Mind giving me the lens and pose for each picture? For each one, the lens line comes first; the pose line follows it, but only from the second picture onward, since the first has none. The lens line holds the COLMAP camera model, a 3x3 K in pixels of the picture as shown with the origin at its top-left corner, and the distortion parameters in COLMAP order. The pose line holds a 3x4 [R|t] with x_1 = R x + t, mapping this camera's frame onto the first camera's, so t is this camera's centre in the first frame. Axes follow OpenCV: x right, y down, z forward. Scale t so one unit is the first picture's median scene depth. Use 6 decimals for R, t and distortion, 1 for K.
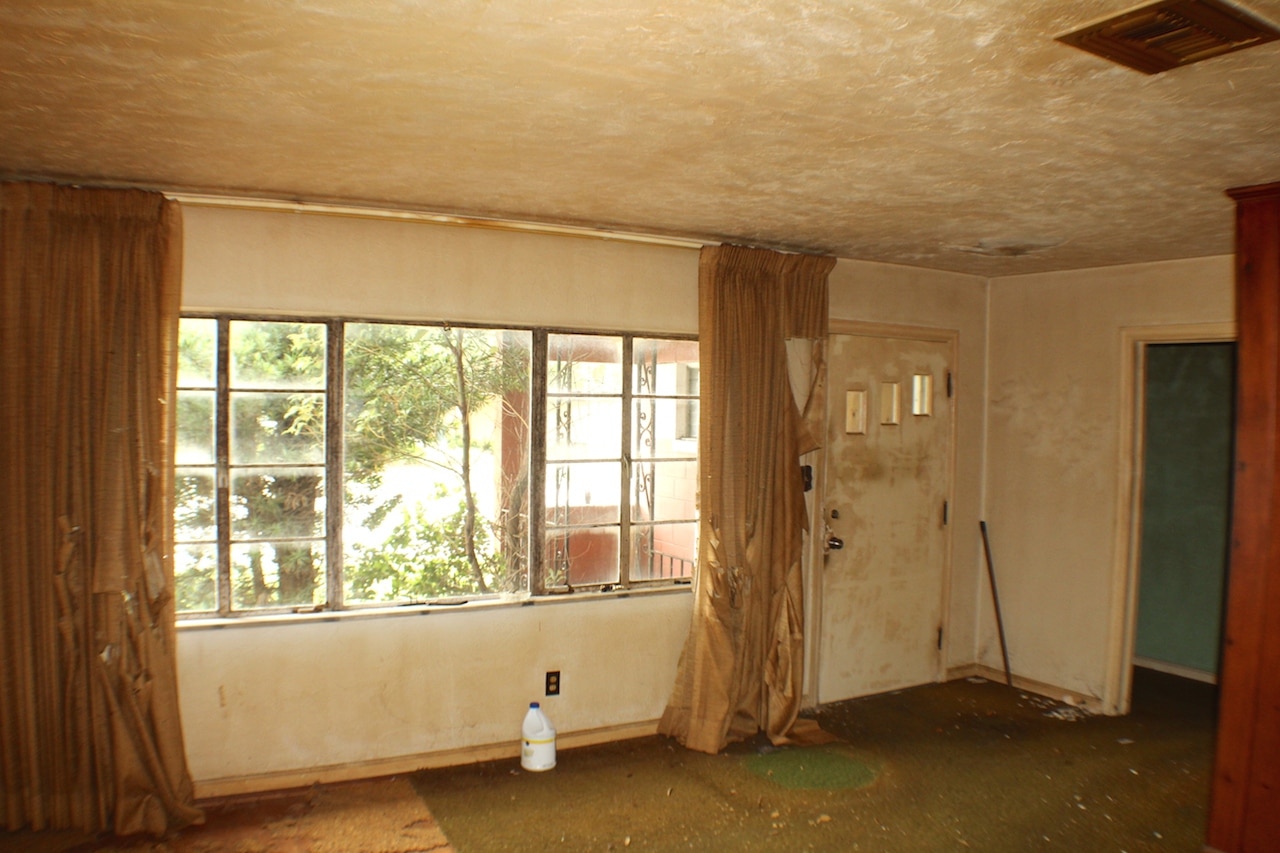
lens RADIAL K [[1006.0, 0, 640.0], [0, 1006.0, 426.5], [0, 0, 1]] dist [-0.199720, 0.070593]
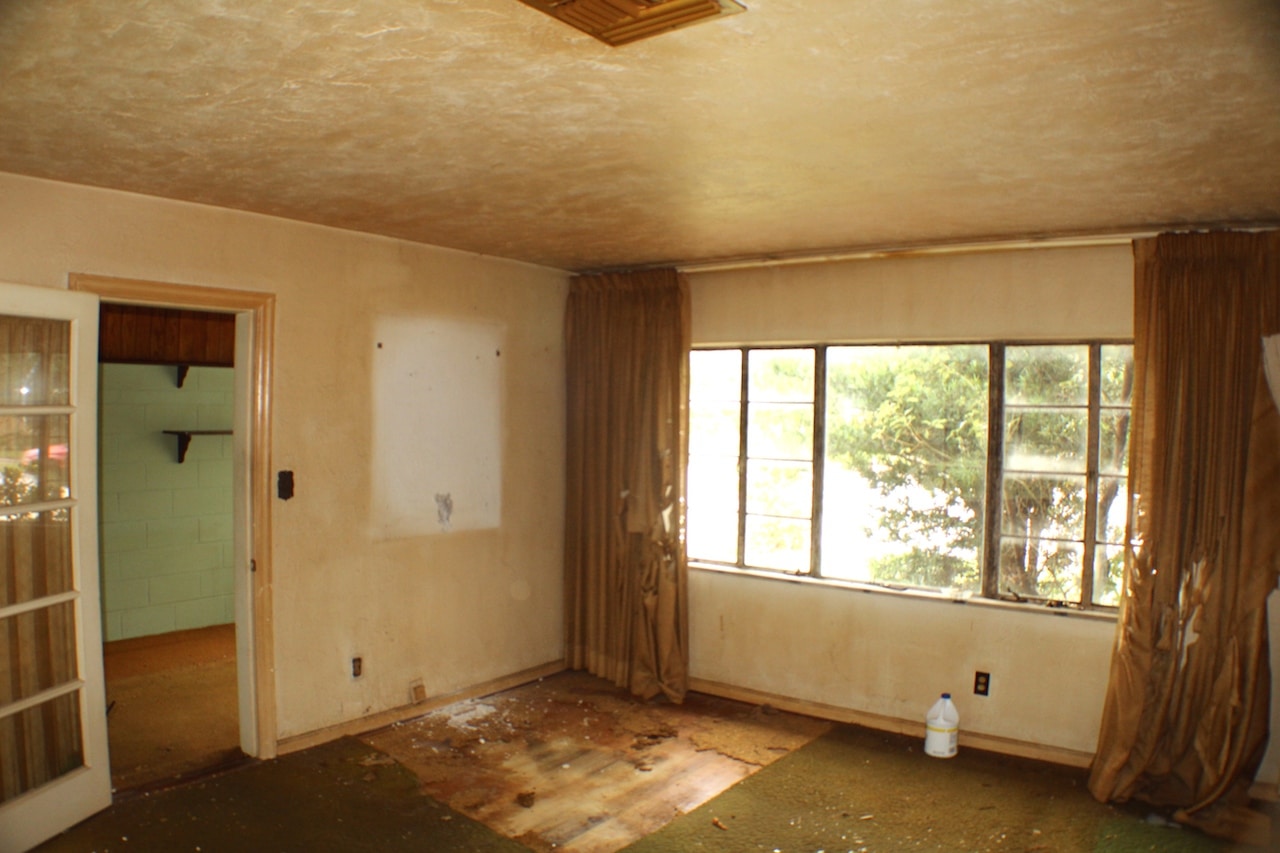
lens RADIAL K [[932.2, 0, 622.4], [0, 932.2, 422.7], [0, 0, 1]] dist [-0.214987, 0.069449]
pose [[0.398025, 0.006513, -0.917351, 0.666309], [-0.035341, 0.999341, -0.008239, 0.007993], [0.916693, 0.035700, 0.397993, 0.302186]]
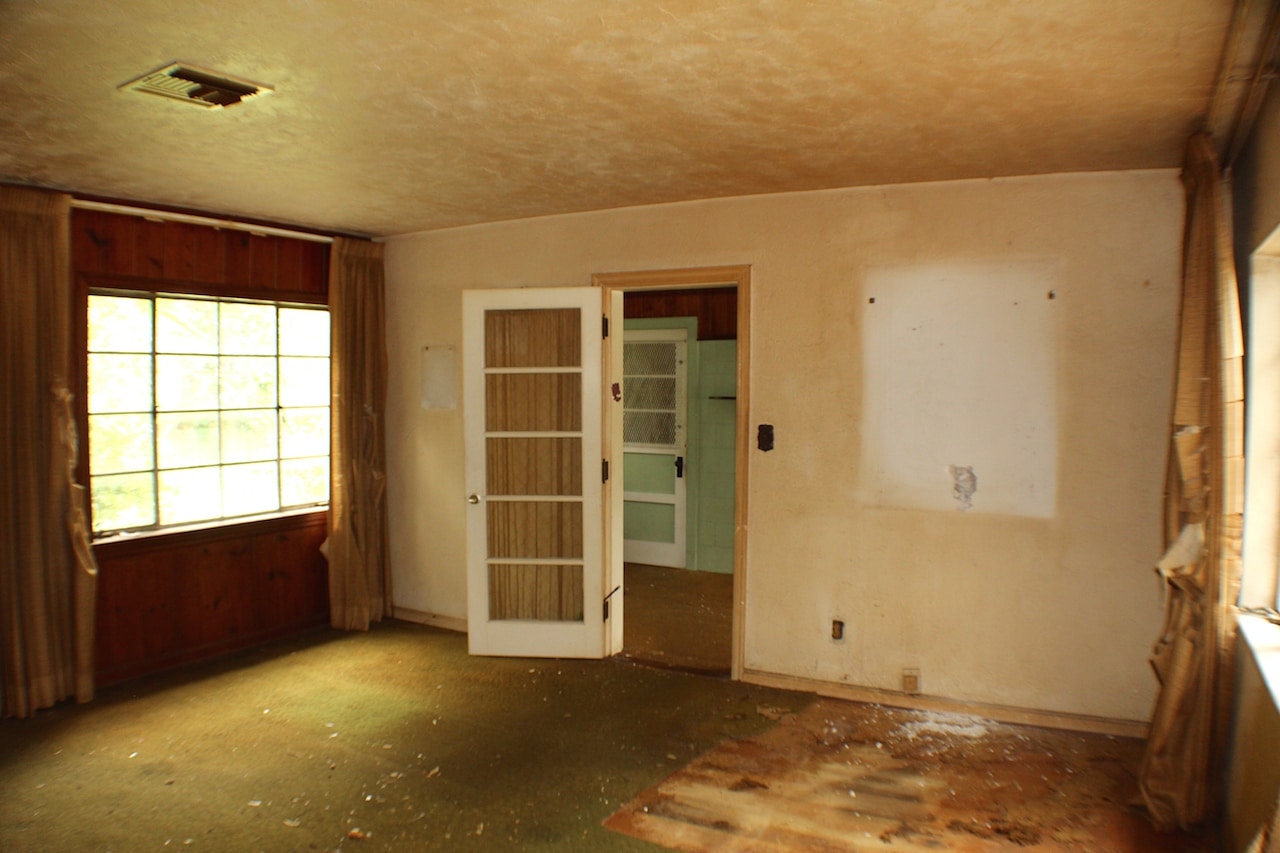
lens RADIAL K [[932.2, 0, 622.4], [0, 932.2, 422.7], [0, 0, 1]] dist [-0.214987, 0.069449]
pose [[-0.867106, 0.000724, -0.498123, 0.317765], [-0.032685, 0.997761, 0.058346, 0.004242], [0.497050, 0.066873, -0.865141, 1.212010]]
